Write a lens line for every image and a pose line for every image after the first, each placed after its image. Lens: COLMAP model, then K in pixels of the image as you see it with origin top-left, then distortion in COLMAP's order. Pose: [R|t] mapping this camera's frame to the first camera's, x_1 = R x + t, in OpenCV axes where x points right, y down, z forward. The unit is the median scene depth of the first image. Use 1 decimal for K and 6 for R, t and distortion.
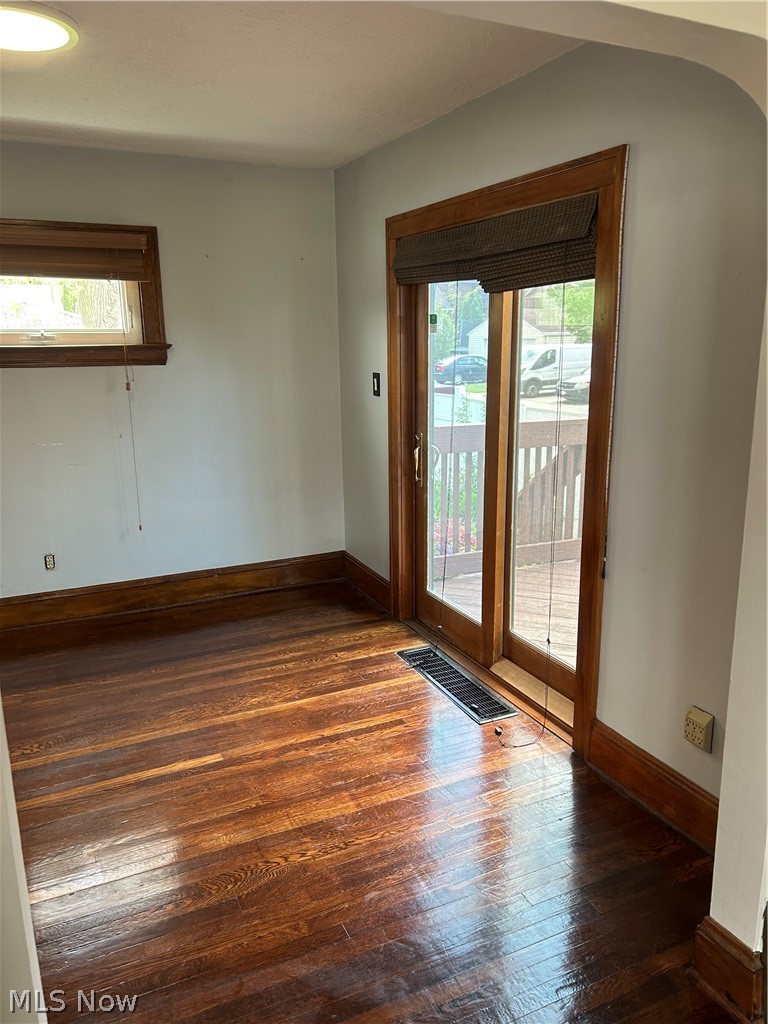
lens RADIAL K [[769.6, 0, 383.2], [0, 769.6, 521.0], [0, 0, 1]] dist [0.065755, -0.064226]
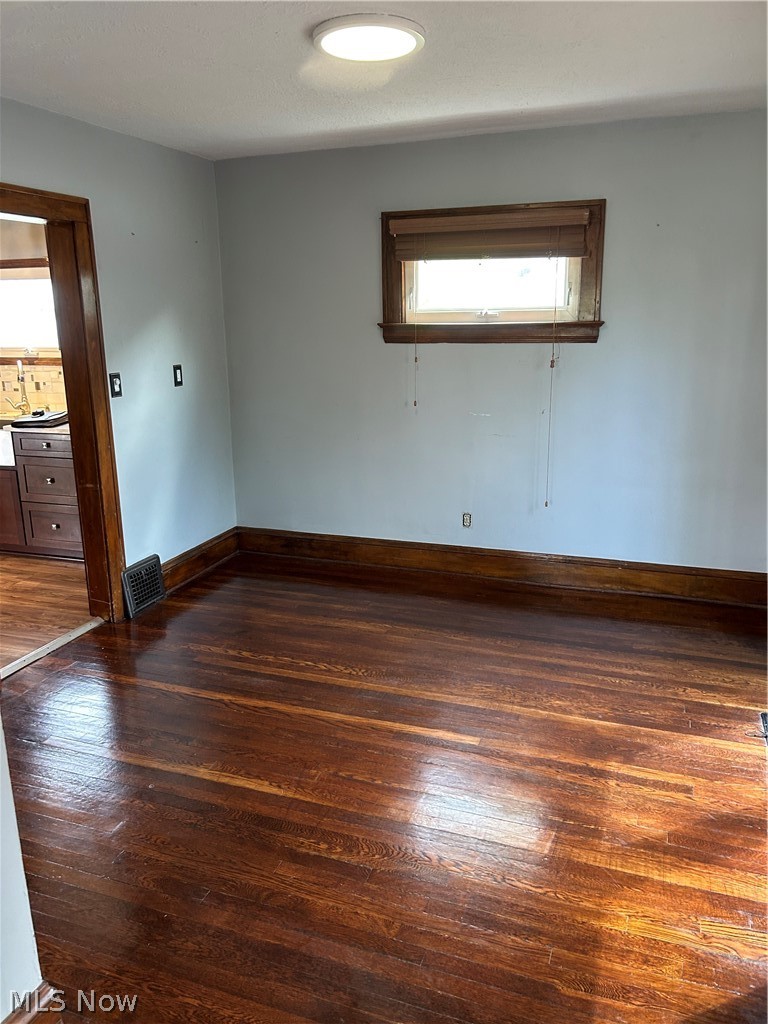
lens RADIAL K [[769.6, 0, 391.8], [0, 769.6, 510.2], [0, 0, 1]] dist [0.065755, -0.064226]
pose [[0.715414, 0.181309, -0.674766, 0.270680], [-0.165112, 0.982262, 0.088875, -0.047469], [0.678911, 0.047829, 0.732661, 0.150334]]
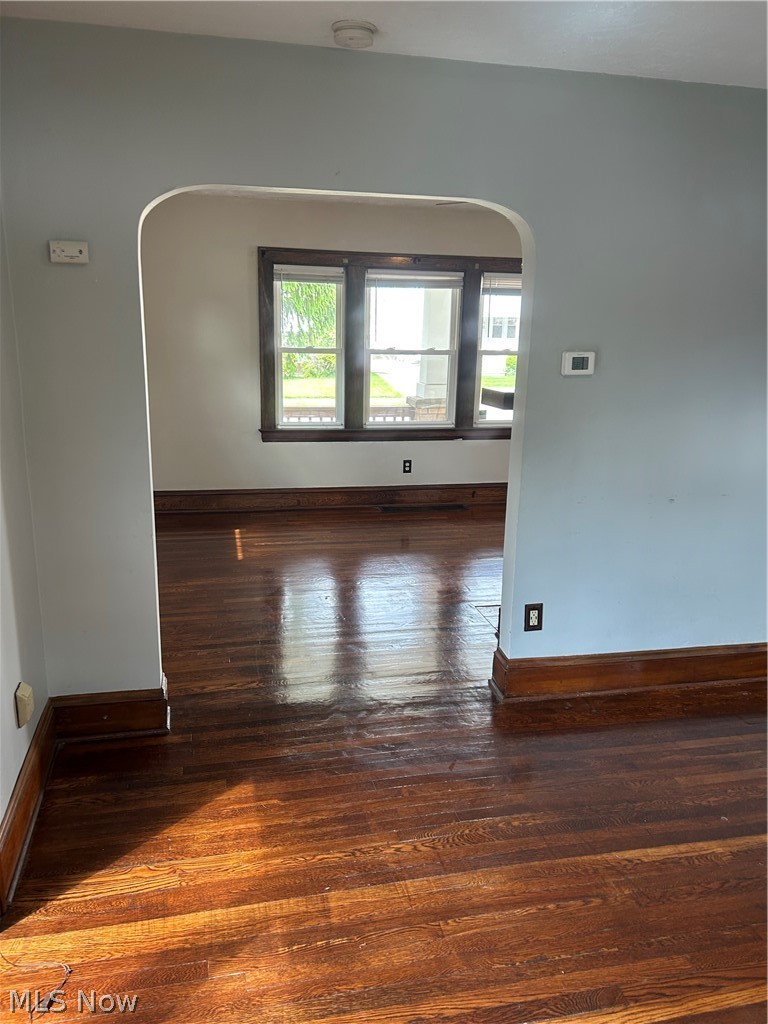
lens RADIAL K [[769.6, 0, 373.2], [0, 769.6, 517.1], [0, 0, 1]] dist [0.065755, -0.064226]
pose [[-0.975910, -0.054693, 0.211207, -0.174216], [0.050451, 0.885257, 0.462358, -0.279902], [-0.212260, 0.461875, -0.861172, 1.120355]]
